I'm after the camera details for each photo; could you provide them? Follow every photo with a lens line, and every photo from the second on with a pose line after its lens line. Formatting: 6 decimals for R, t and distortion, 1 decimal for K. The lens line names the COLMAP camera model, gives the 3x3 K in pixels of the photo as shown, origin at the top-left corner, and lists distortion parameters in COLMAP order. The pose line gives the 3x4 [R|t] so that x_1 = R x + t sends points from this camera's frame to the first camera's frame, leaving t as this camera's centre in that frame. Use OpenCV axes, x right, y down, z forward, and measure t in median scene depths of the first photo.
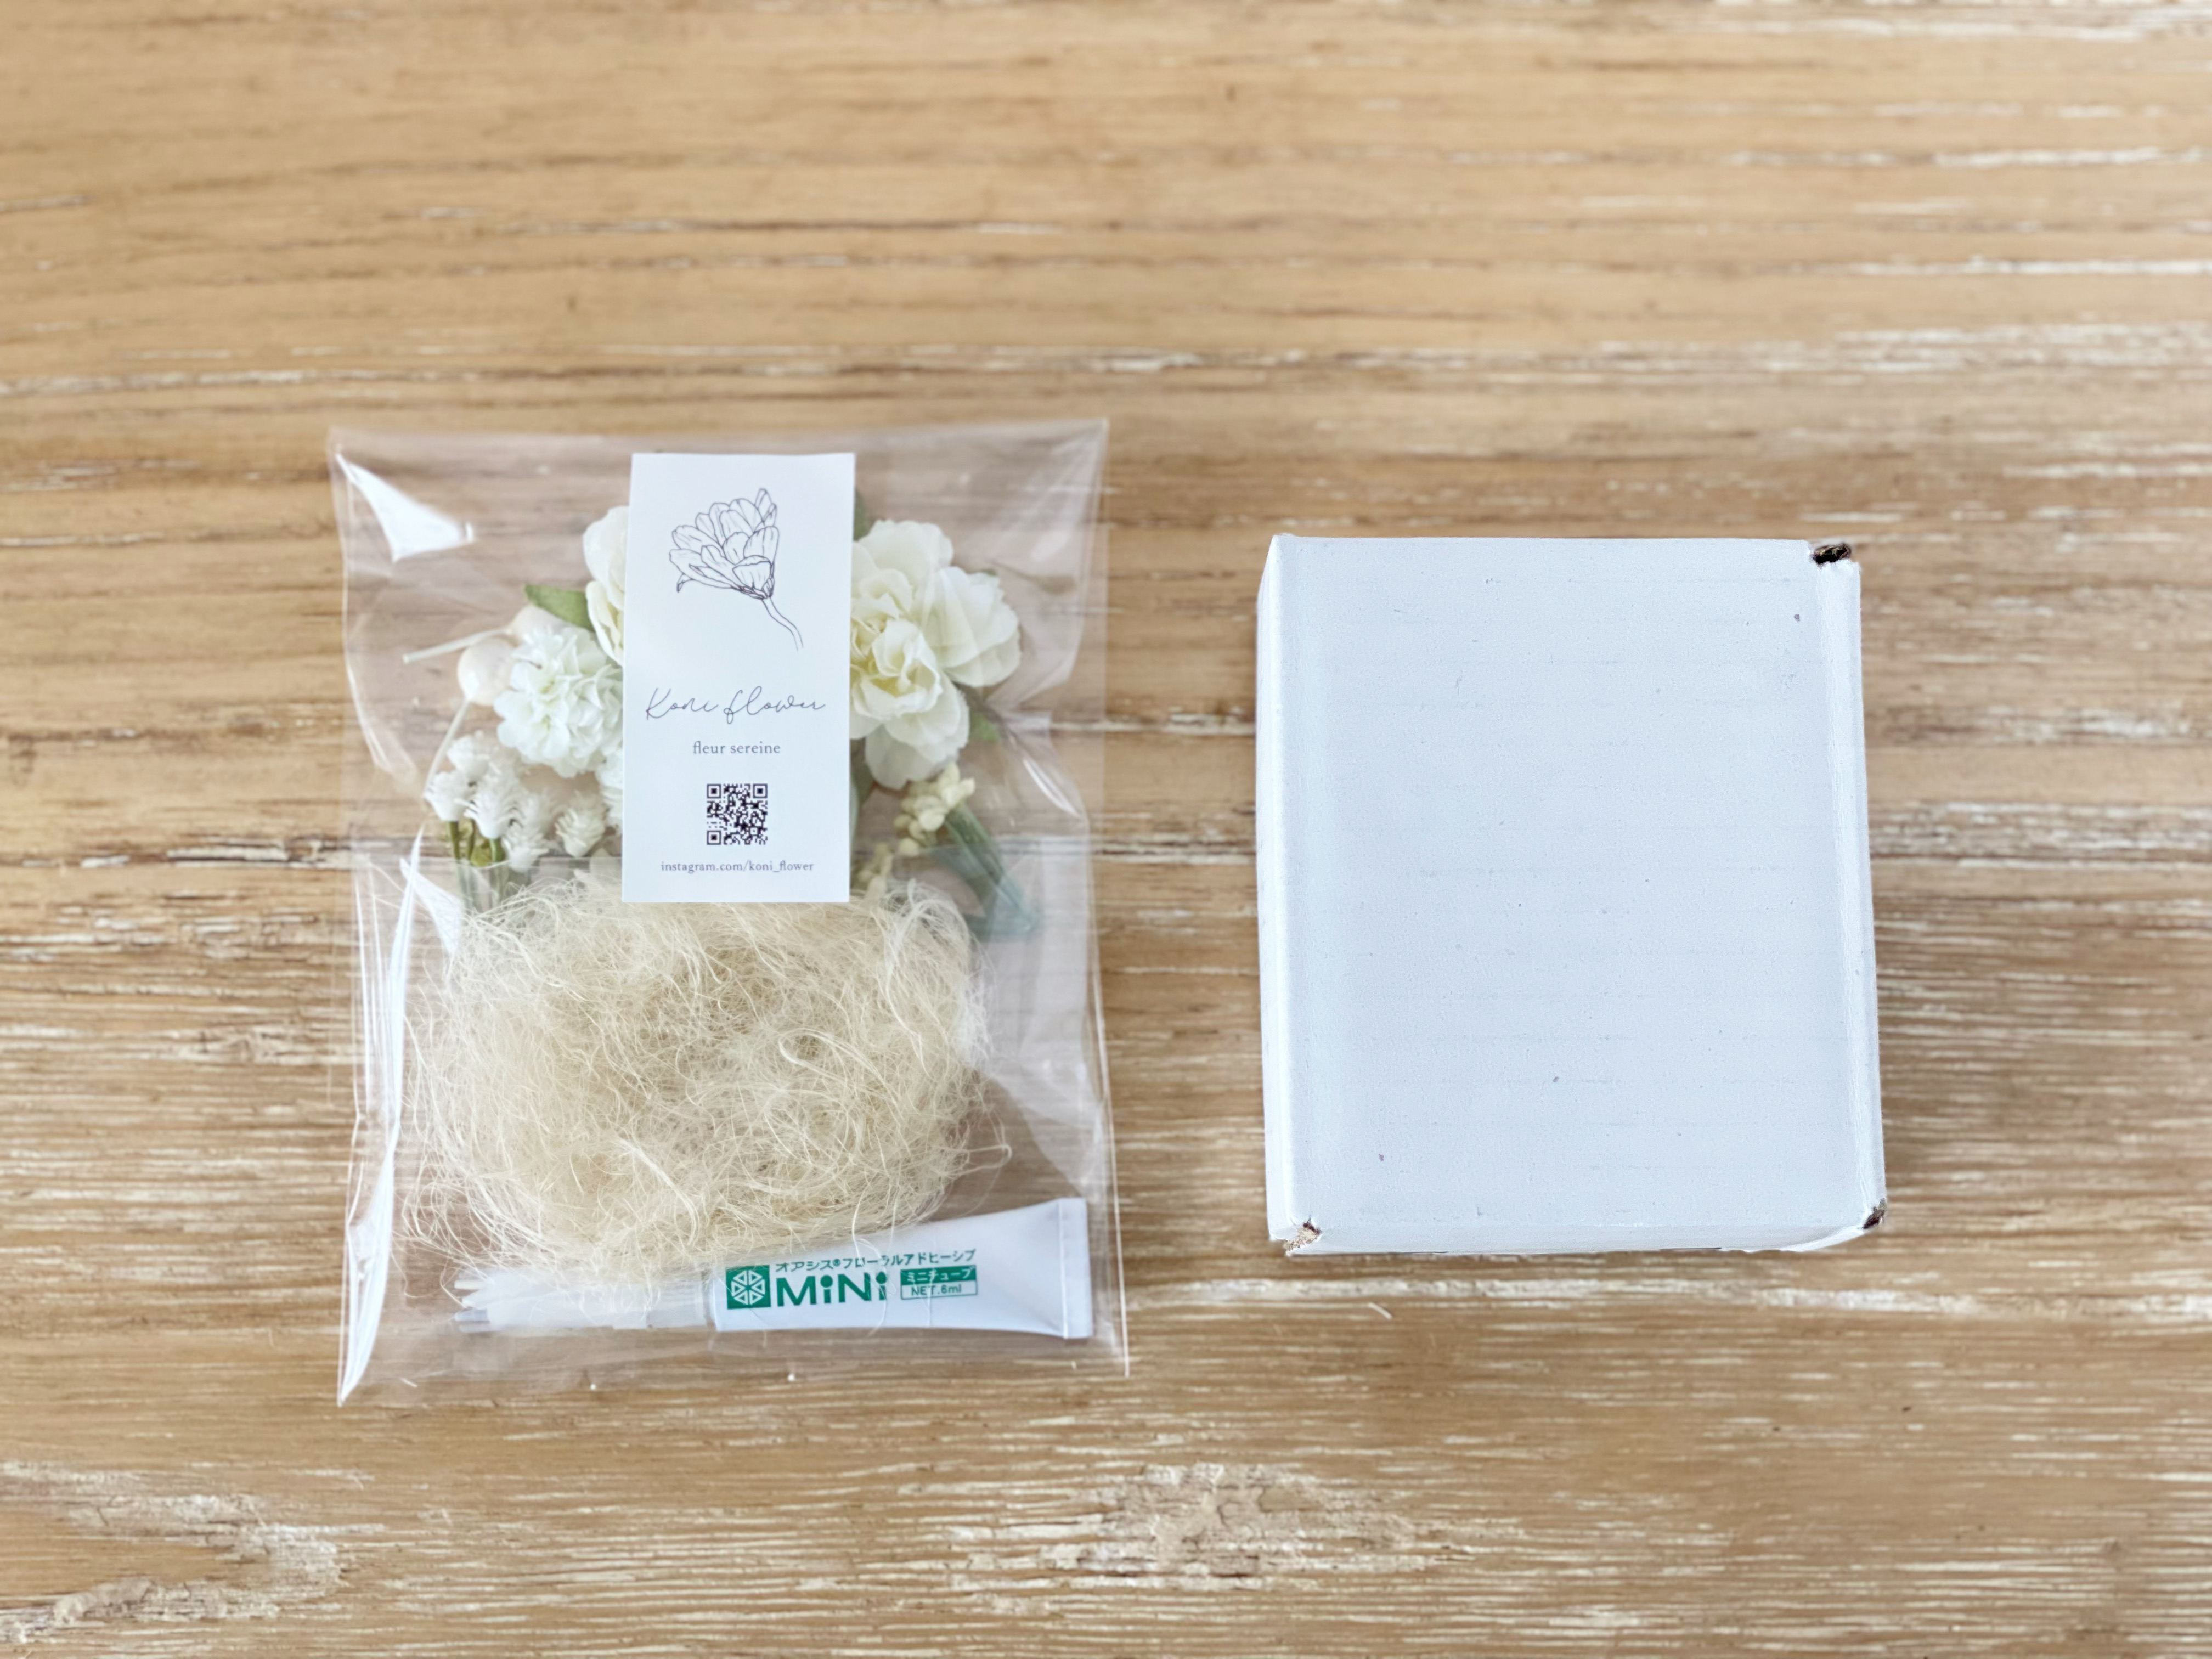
lens RADIAL K [[3337.7, 0, 1099.6], [0, 3337.7, 826.0], [0, 0, 1]] dist [0.071606, 0.000000]
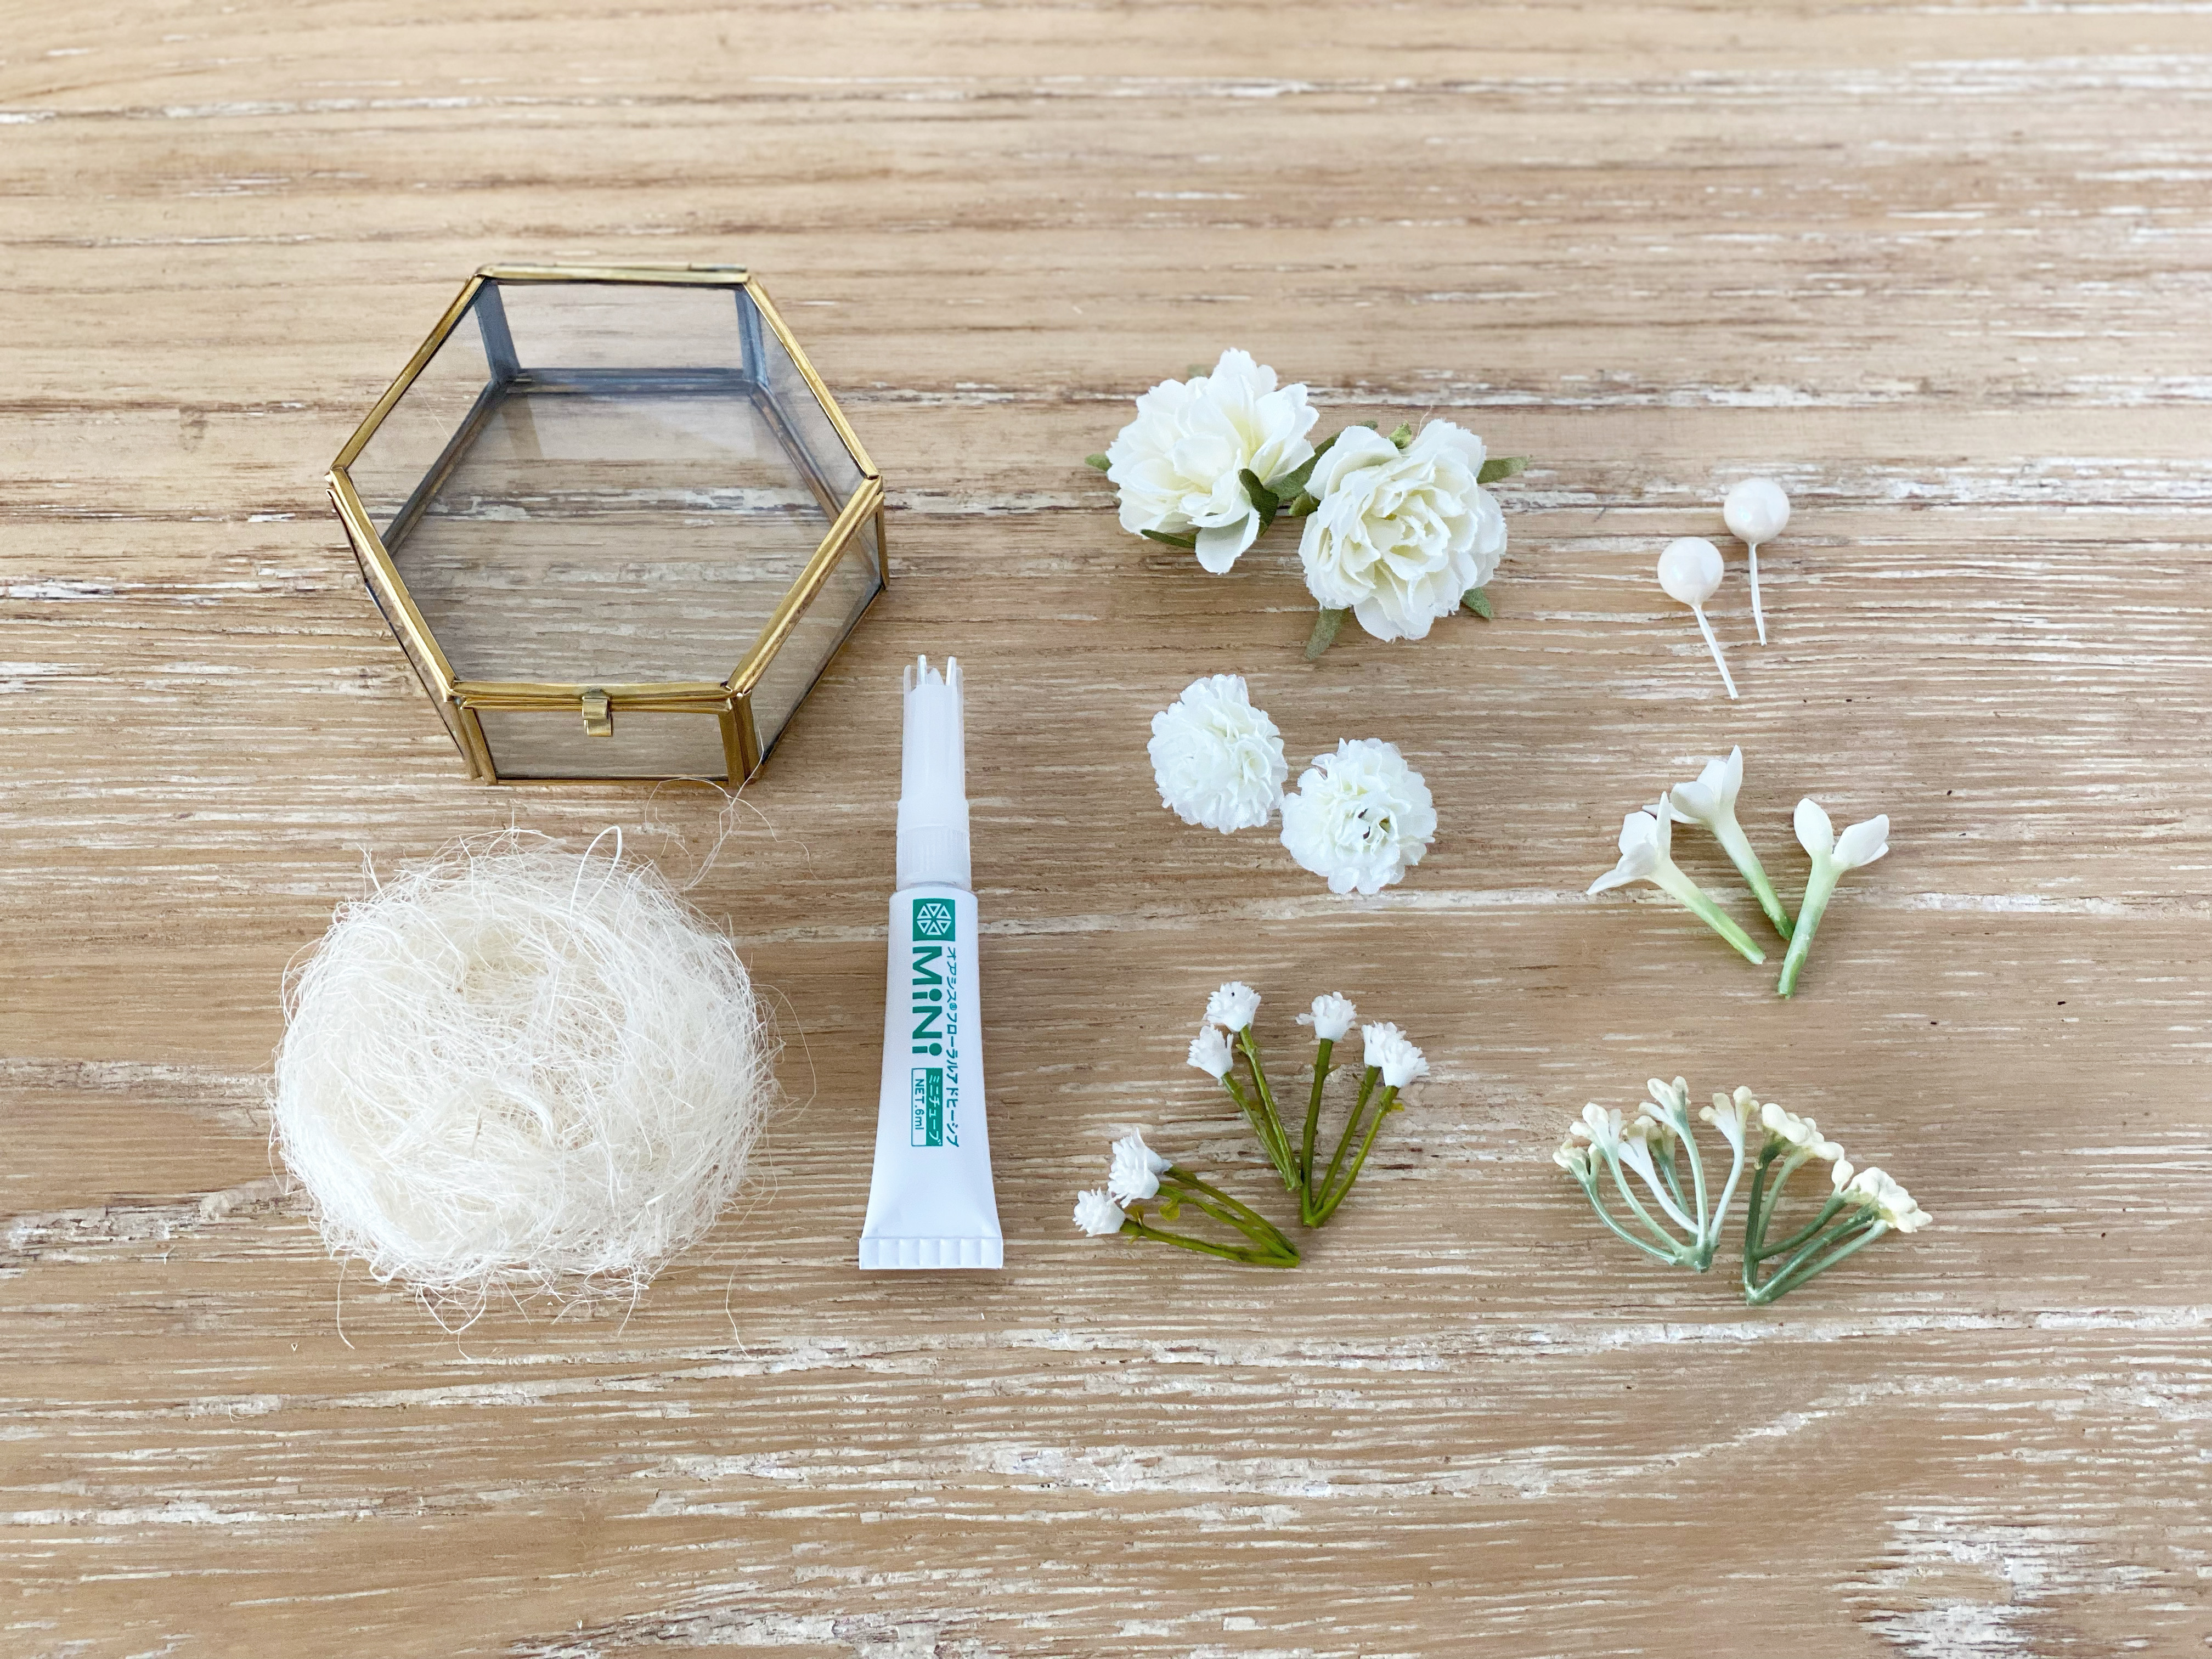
lens RADIAL K [[3337.7, 0, 1111.3], [0, 3337.7, 820.2], [0, 0, 1]] dist [0.071606, 0.000000]
pose [[0.999654, -0.014245, 0.022113, -0.063277], [0.018926, 0.973343, -0.228572, 0.339168], [-0.018267, 0.228912, 0.973276, 0.018915]]
